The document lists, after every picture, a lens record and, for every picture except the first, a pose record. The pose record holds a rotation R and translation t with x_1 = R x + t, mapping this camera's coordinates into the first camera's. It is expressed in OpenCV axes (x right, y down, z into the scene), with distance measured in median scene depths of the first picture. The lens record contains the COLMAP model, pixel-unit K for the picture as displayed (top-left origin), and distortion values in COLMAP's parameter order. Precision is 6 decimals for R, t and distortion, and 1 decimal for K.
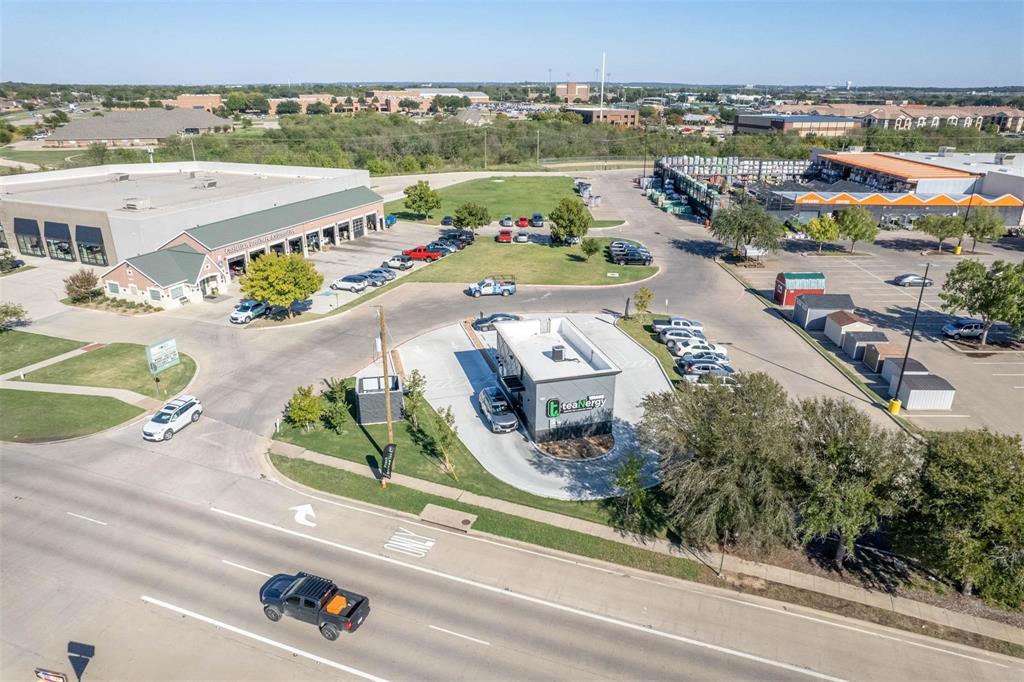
lens RADIAL K [[656.2, 0, 516.5], [0, 656.2, 334.6], [0, 0, 1]] dist [-0.081387, 0.073573]
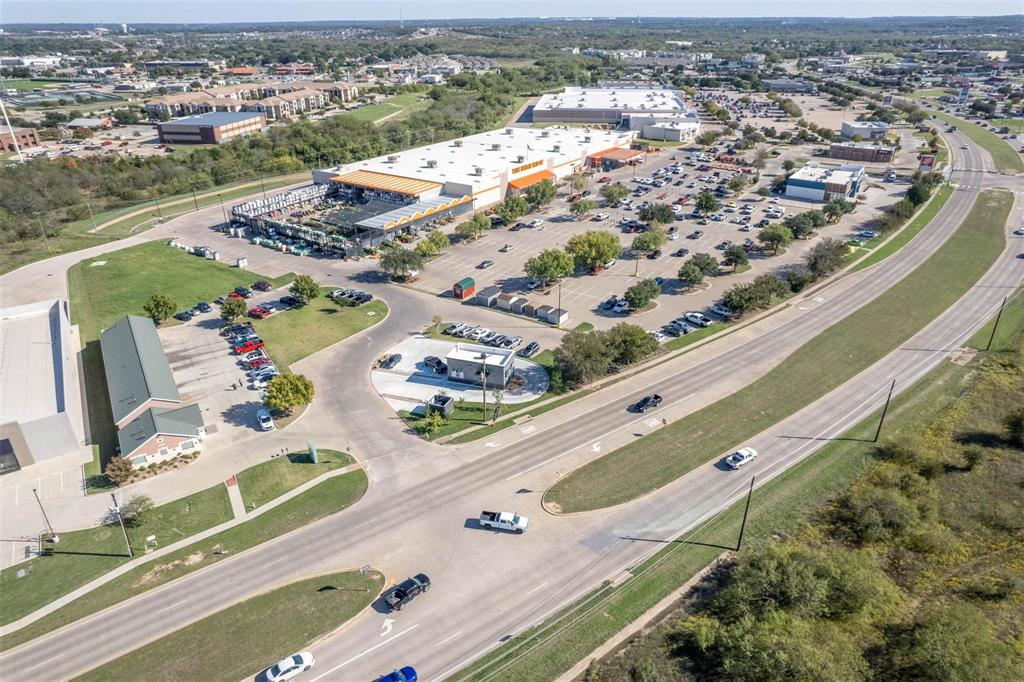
lens RADIAL K [[656.2, 0, 516.5], [0, 656.2, 334.6], [0, 0, 1]] dist [-0.081387, 0.073573]
pose [[0.564483, -0.373463, 0.736128, -0.848320], [0.308111, 0.922670, 0.231835, -0.296952], [-0.765785, 0.095942, 0.635900, -0.334372]]
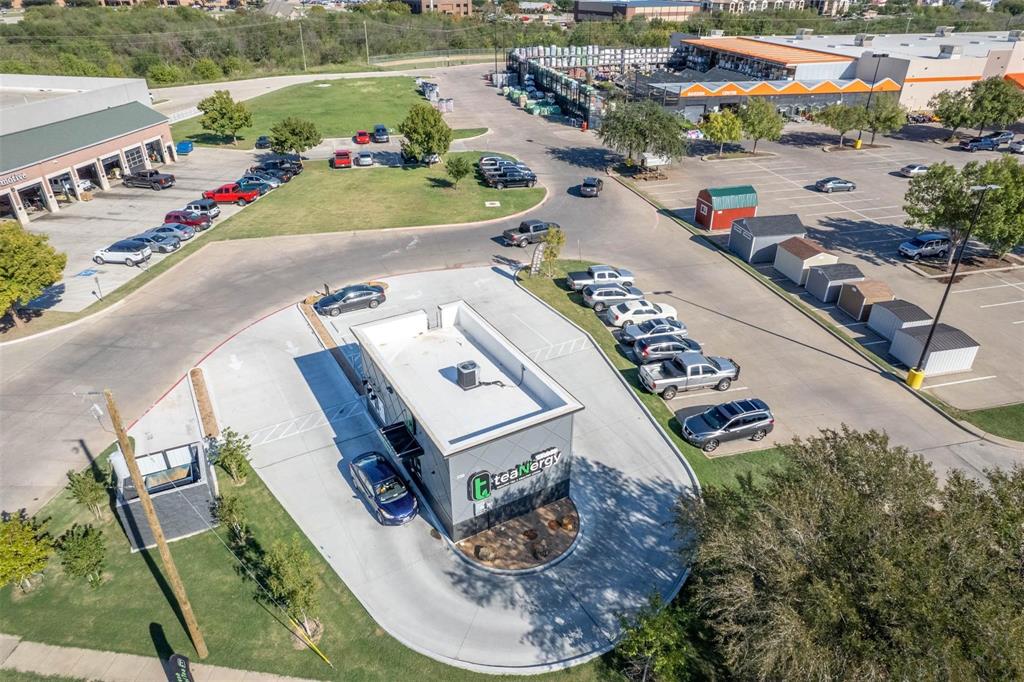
lens RADIAL K [[656.2, 0, 516.5], [0, 656.2, 334.6], [0, 0, 1]] dist [-0.081387, 0.073573]
pose [[0.968952, -0.122039, 0.215029, -0.009959], [0.090169, 0.984217, 0.152274, -0.051089], [-0.230219, -0.128157, 0.964663, 0.211798]]
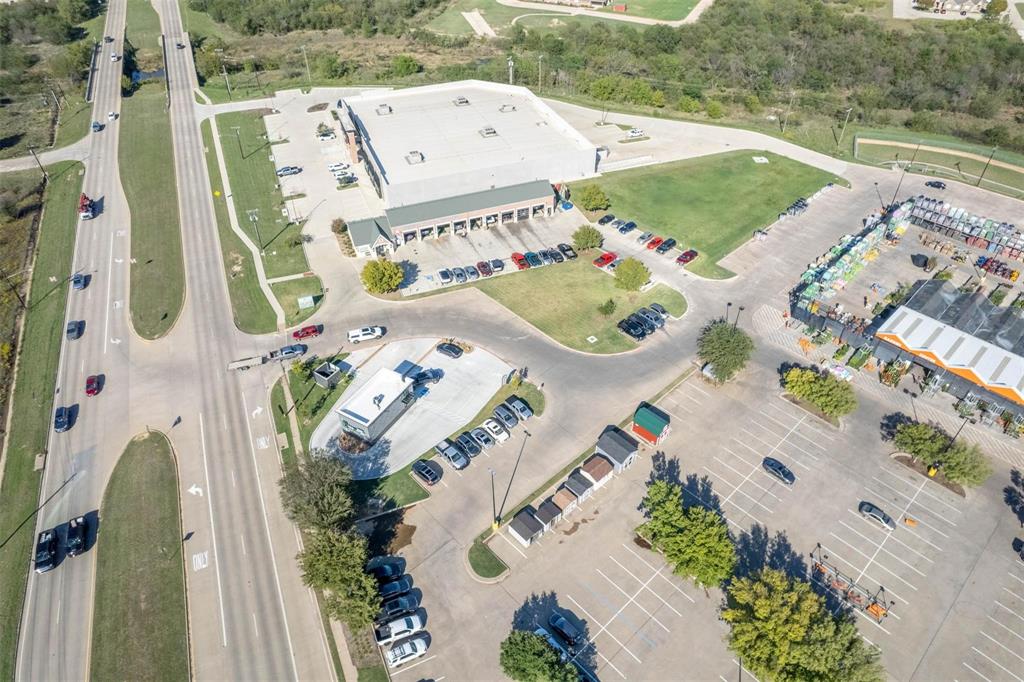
lens RADIAL K [[656.2, 0, 516.5], [0, 656.2, 334.6], [0, 0, 1]] dist [-0.081387, 0.073573]
pose [[0.694968, 0.458835, -0.553614, 0.737202], [-0.256113, 0.877399, 0.405682, -0.573014], [0.671882, -0.140149, 0.727278, -0.085756]]
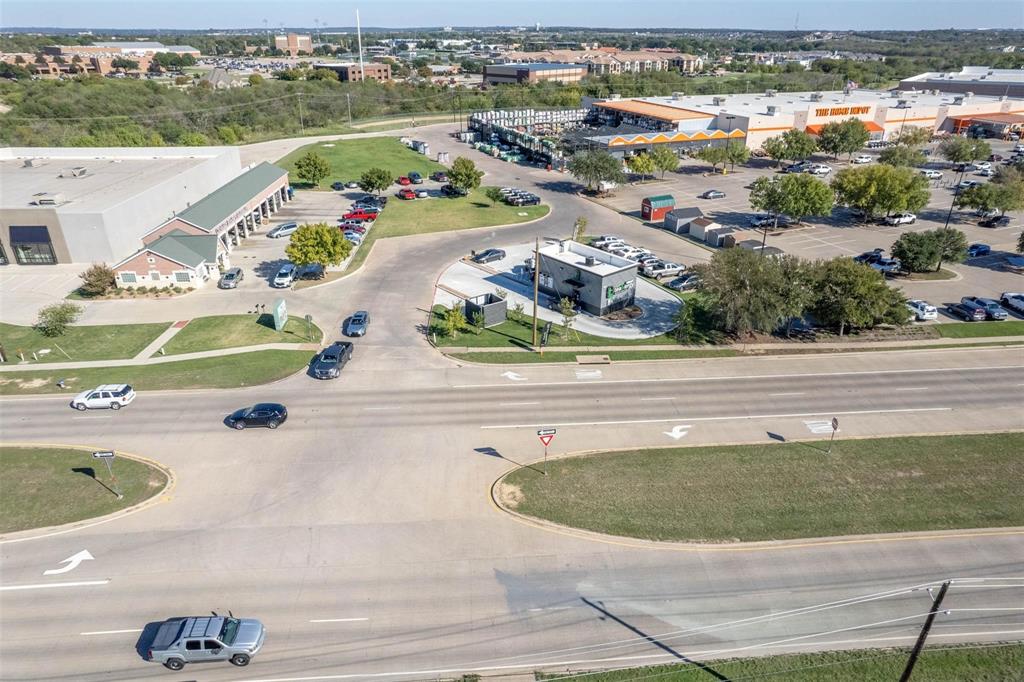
lens RADIAL K [[656.2, 0, 516.5], [0, 656.2, 334.6], [0, 0, 1]] dist [-0.081387, 0.073573]
pose [[0.910444, -0.181112, 0.371874, -0.366387], [0.152728, 0.982708, 0.104686, 0.005646], [-0.384403, -0.038515, 0.922361, -0.189822]]
